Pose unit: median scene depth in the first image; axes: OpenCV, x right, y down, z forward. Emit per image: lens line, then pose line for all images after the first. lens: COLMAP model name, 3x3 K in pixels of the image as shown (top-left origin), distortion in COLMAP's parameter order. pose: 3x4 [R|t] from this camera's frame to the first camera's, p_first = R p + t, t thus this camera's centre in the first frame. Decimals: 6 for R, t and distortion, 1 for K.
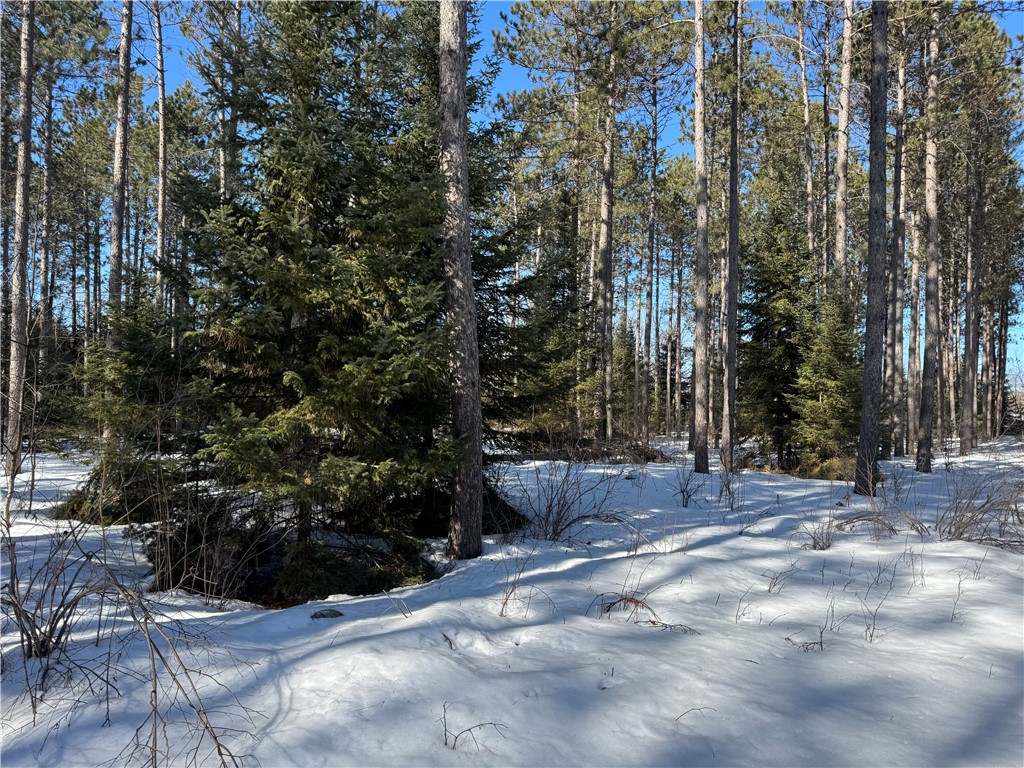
lens RADIAL K [[714.8, 0, 508.4], [0, 714.8, 387.1], [0, 0, 1]] dist [0.065724, -0.080125]
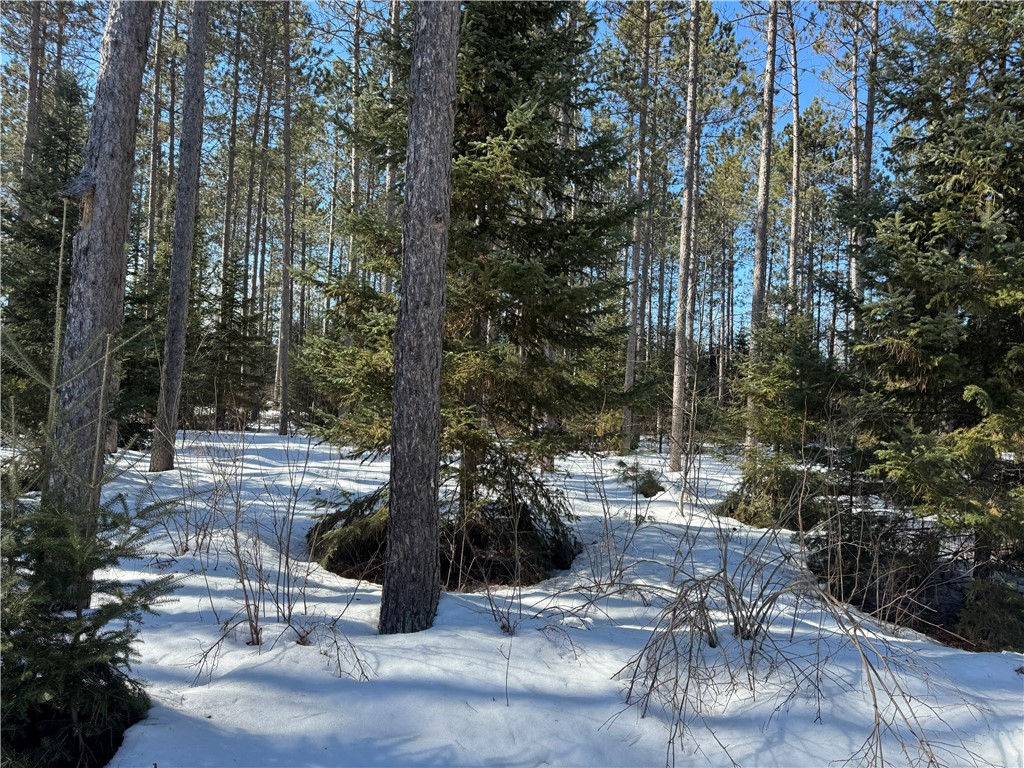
lens RADIAL K [[714.8, 0, 506.4], [0, 714.8, 385.9], [0, 0, 1]] dist [0.065724, -0.080125]
pose [[0.689330, 0.002186, -0.724444, -0.038056], [-0.015726, 0.999805, -0.011947, -0.001155], [0.724277, 0.019628, 0.689230, -0.023868]]
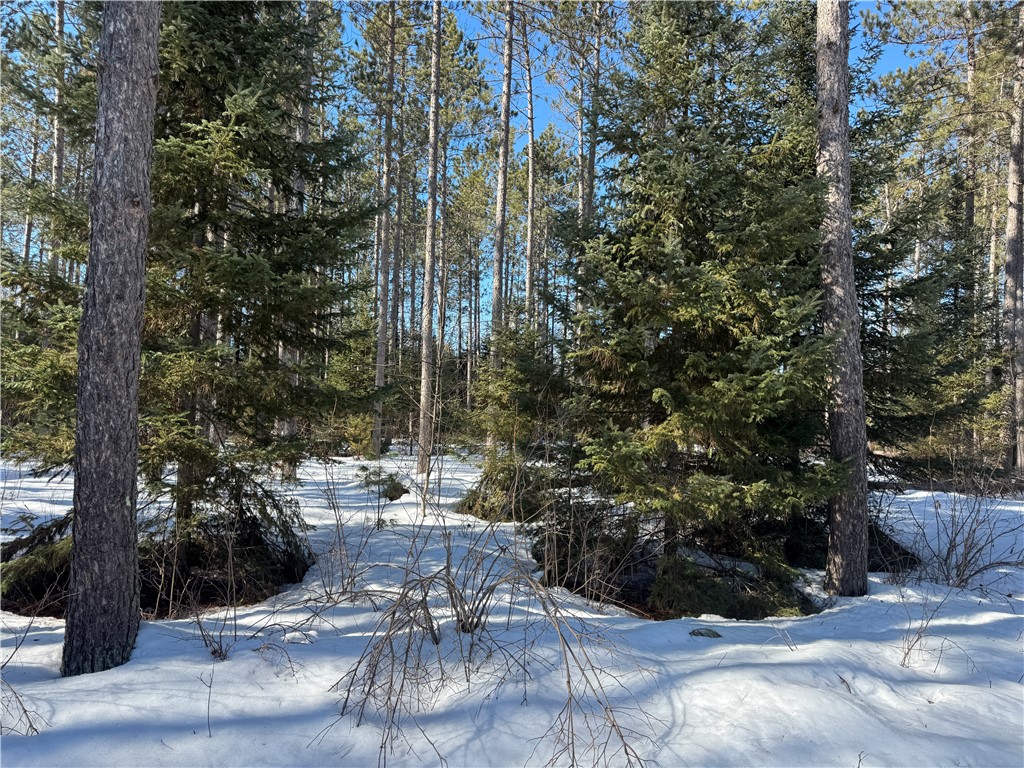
lens RADIAL K [[714.8, 0, 506.5], [0, 714.8, 390.0], [0, 0, 1]] dist [0.065724, -0.080125]
pose [[0.891367, -0.000182, -0.453282, -0.024738], [-0.007507, 0.999857, -0.015162, -0.001785], [0.453220, 0.016918, 0.891238, -0.009512]]
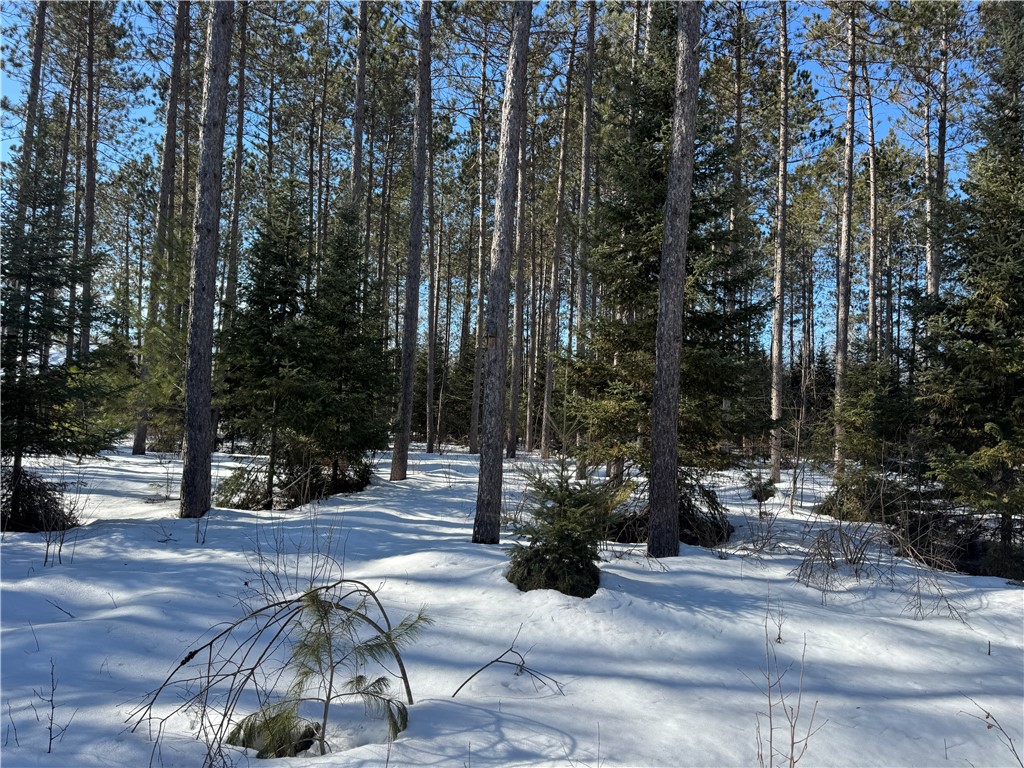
lens RADIAL K [[714.8, 0, 519.7], [0, 714.8, 391.2], [0, 0, 1]] dist [0.065724, -0.080125]
pose [[0.630974, -0.017783, -0.775600, 0.163958], [-0.005033, 0.999622, -0.027014, -0.029327], [0.775788, 0.020948, 0.630646, -0.466849]]
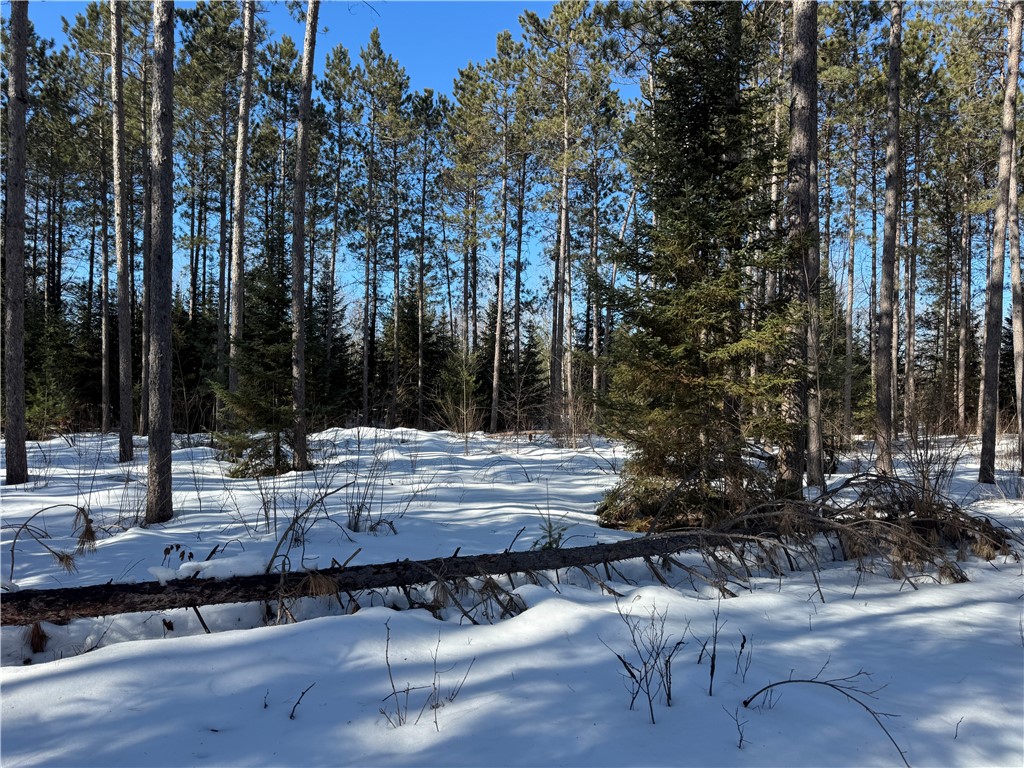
lens RADIAL K [[714.8, 0, 506.9], [0, 714.8, 384.3], [0, 0, 1]] dist [0.065724, -0.080125]
pose [[0.971017, -0.005955, -0.238935, 0.179521], [0.007167, 0.999965, 0.004205, 0.053721], [0.238902, -0.005796, 0.971026, 1.543265]]
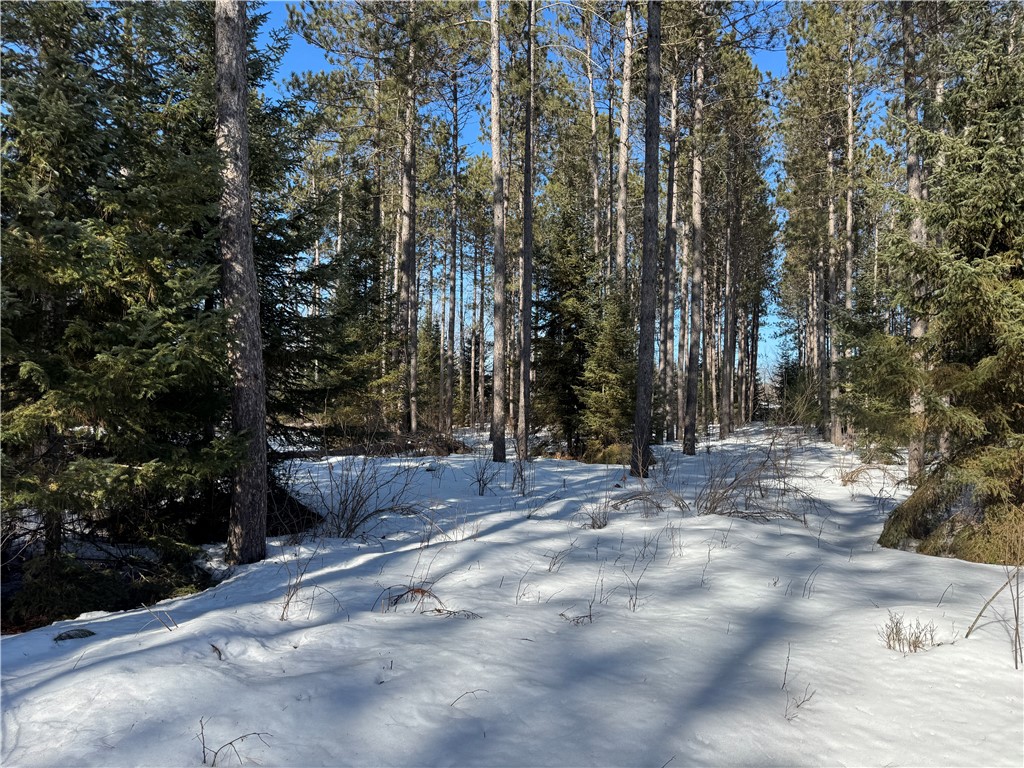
lens RADIAL K [[714.8, 0, 508.9], [0, 714.8, 388.2], [0, 0, 1]] dist [0.065724, -0.080125]
pose [[0.964275, -0.005306, 0.264848, 0.016990], [0.002404, 0.999933, 0.011282, 0.001064], [-0.264891, -0.010242, 0.964224, 0.000903]]
